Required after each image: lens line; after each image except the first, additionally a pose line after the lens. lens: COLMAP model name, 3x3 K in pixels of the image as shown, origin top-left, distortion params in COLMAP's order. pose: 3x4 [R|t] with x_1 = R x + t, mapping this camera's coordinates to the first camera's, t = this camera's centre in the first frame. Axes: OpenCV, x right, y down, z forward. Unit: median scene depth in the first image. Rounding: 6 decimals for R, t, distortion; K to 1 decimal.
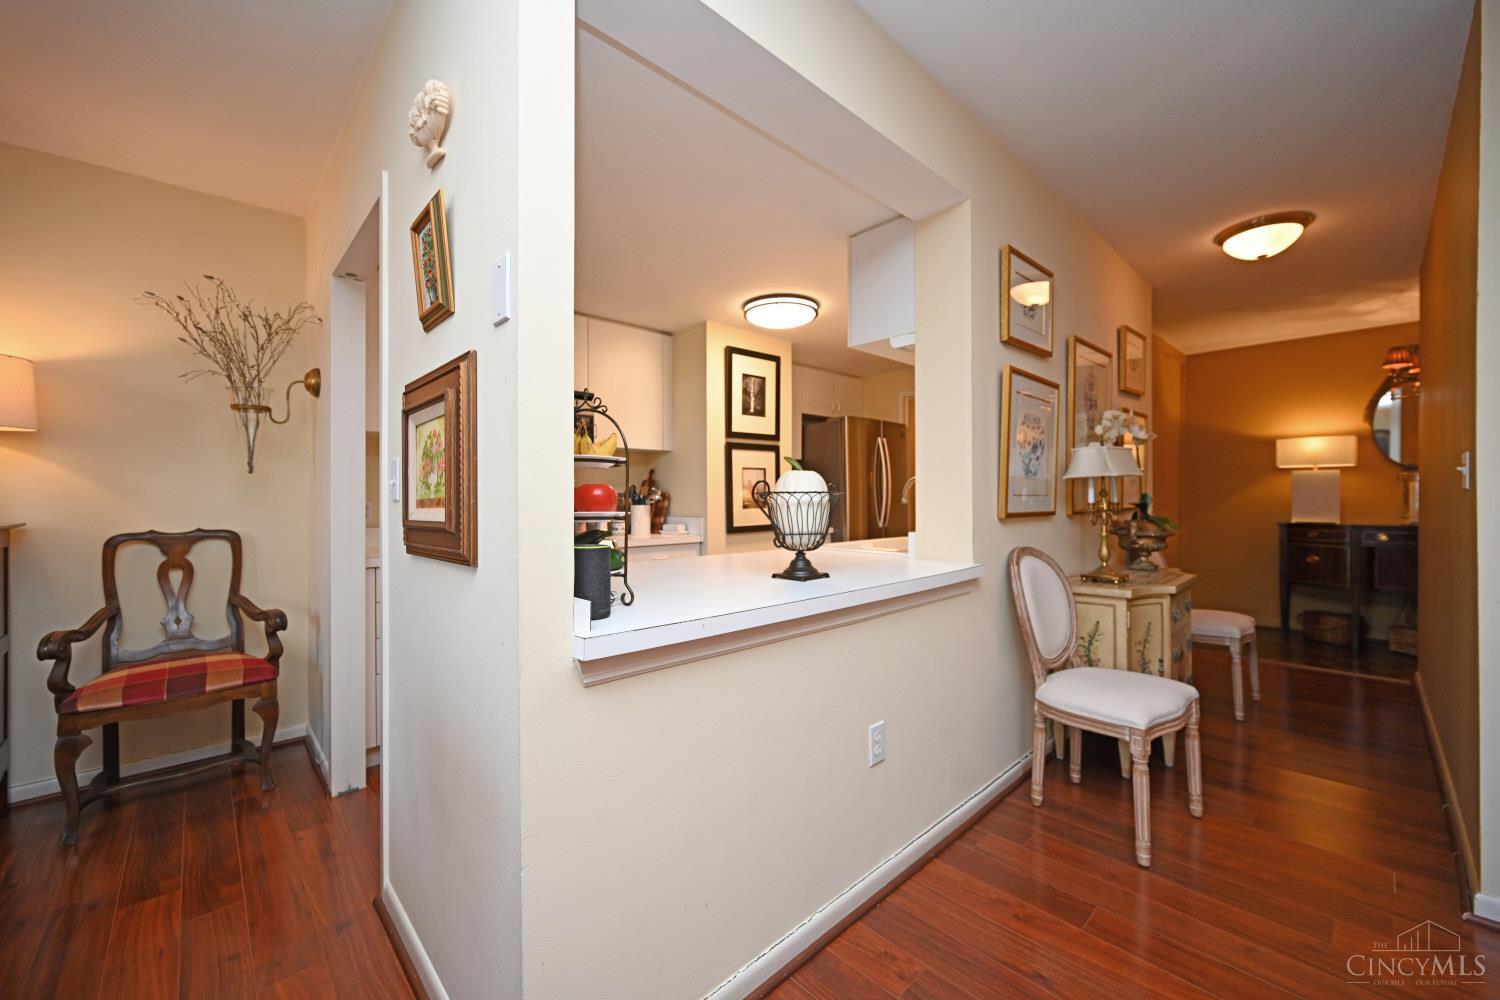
lens RADIAL K [[587.5, 0, 748.3], [0, 587.5, 499.2], [0, 0, 1]] dist [0.000118, 0.000239]
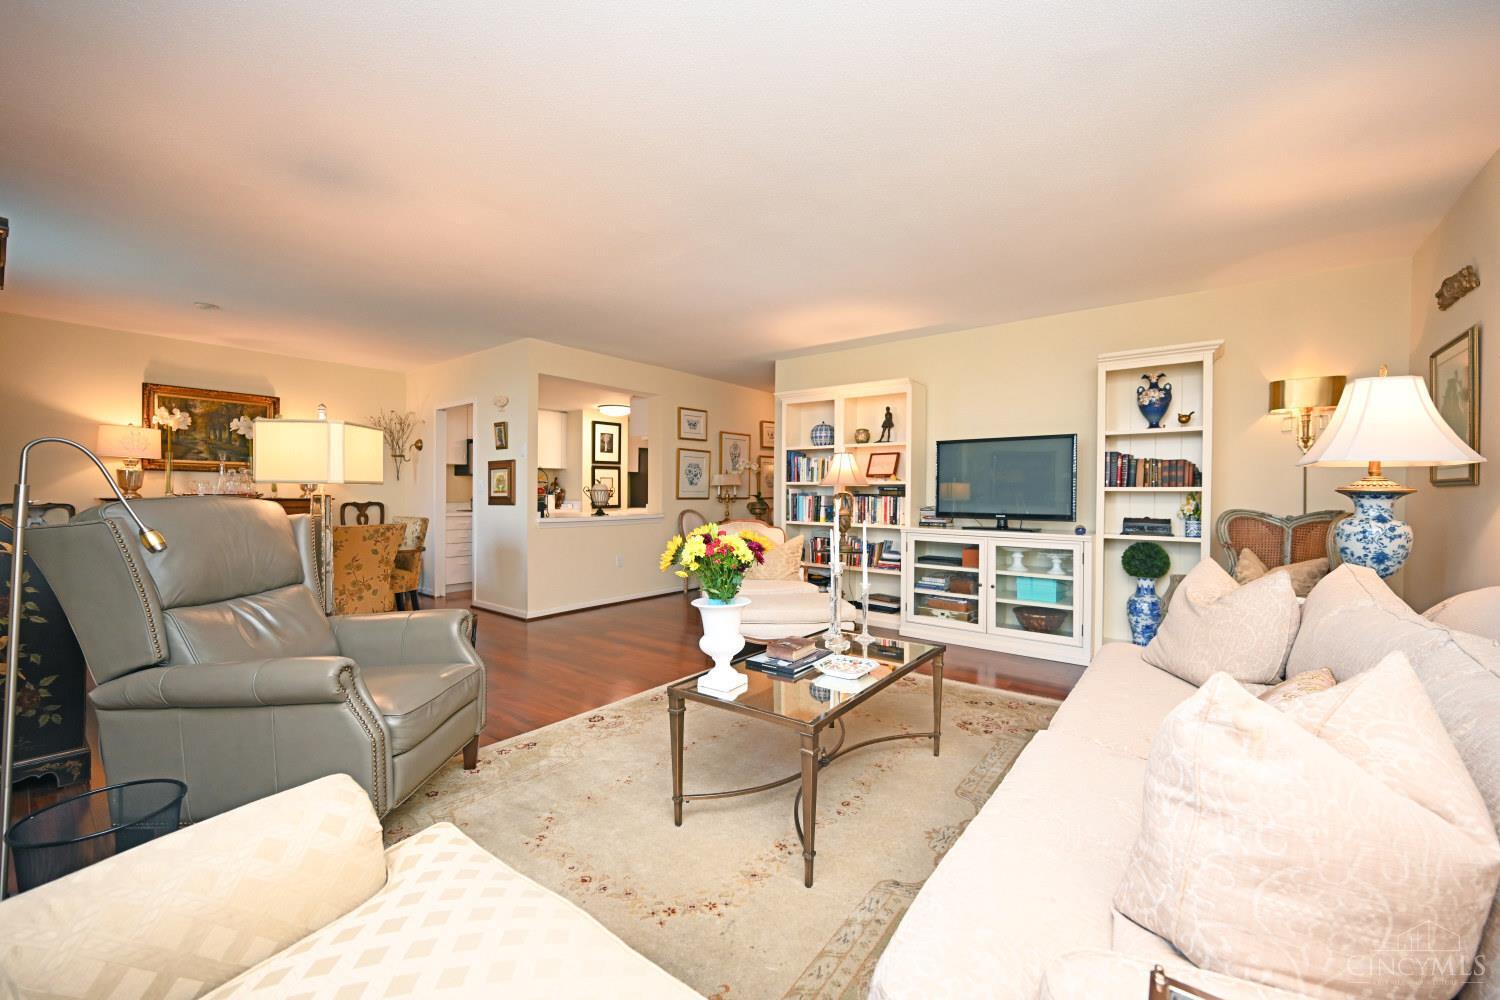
lens RADIAL K [[587.5, 0, 750.1], [0, 587.5, 503.8], [0, 0, 1]] dist [0.000118, 0.000239]
pose [[0.988486, 0.009227, 0.151033, 0.205557], [-0.011481, 0.999835, 0.014057, 0.004549], [-0.150879, -0.015629, 0.988429, -1.180549]]
